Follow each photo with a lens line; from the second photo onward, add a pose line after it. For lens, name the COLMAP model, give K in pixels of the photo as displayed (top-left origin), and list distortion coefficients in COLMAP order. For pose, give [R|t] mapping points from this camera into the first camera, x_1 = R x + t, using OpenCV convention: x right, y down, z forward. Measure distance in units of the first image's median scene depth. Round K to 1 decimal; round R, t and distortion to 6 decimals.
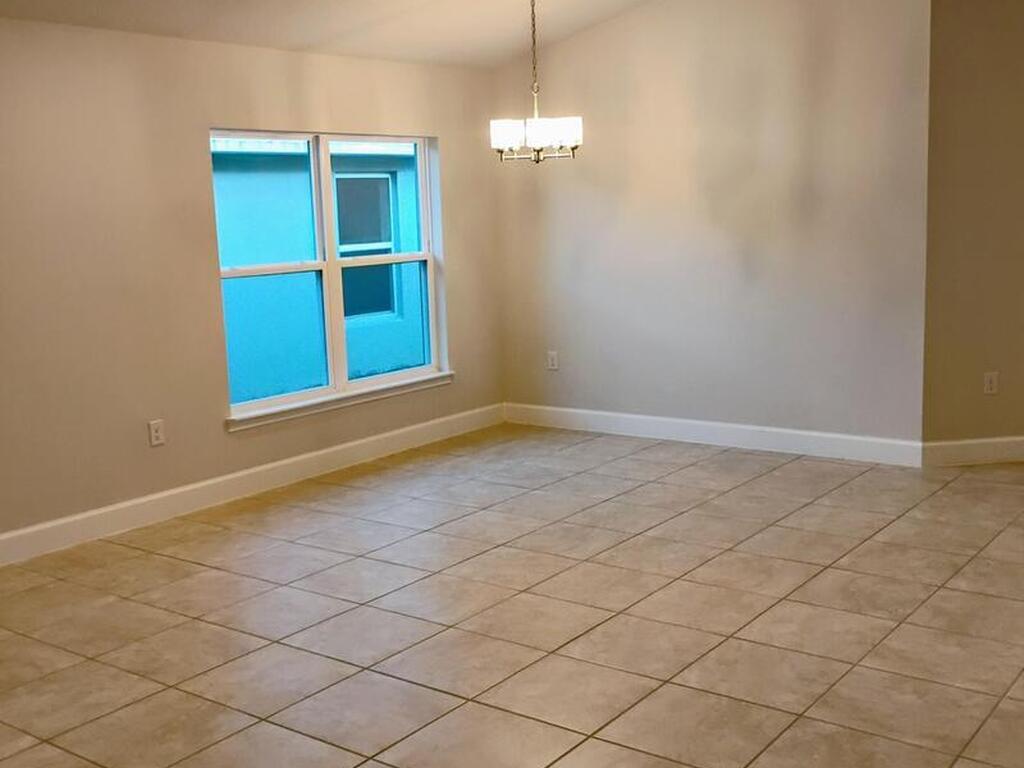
lens RADIAL K [[1124.3, 0, 512.0], [0, 1124.3, 384.0], [0, 0, 1]] dist [0.045425, -0.013788]
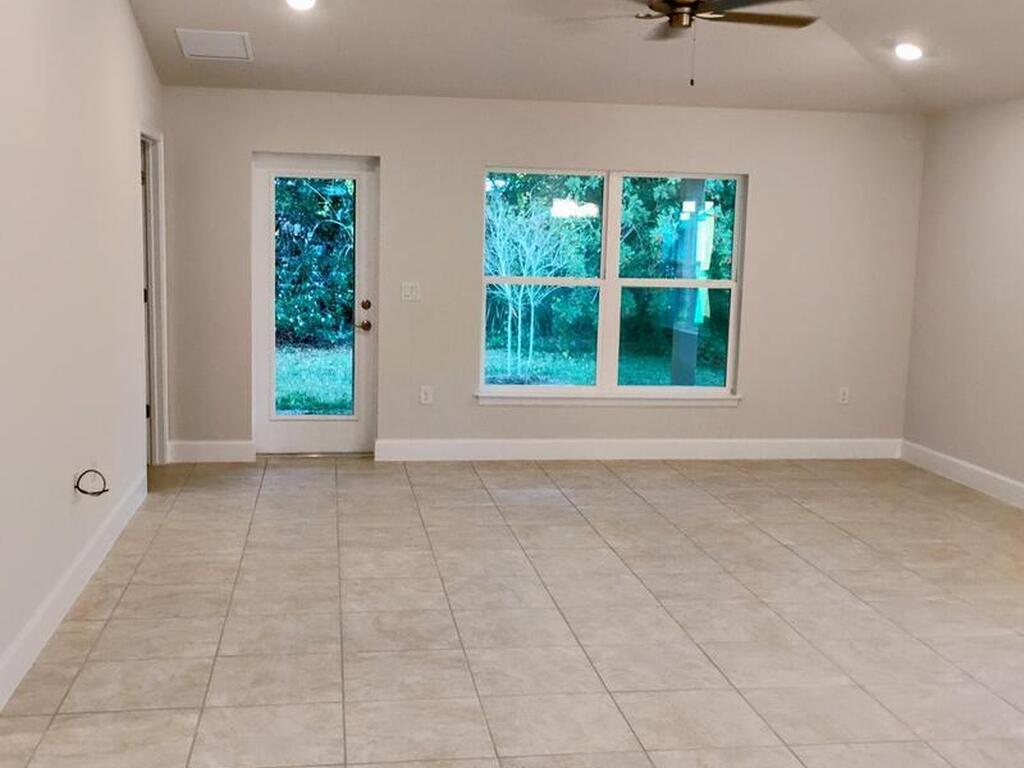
lens RADIAL K [[1124.3, 0, 512.0], [0, 1124.3, 384.0], [0, 0, 1]] dist [0.045425, -0.013788]
pose [[-0.686877, 0.118003, -0.717130, 0.969372], [-0.113315, 0.957275, 0.266053, -0.297985], [0.717886, 0.264007, -0.644159, 1.579000]]
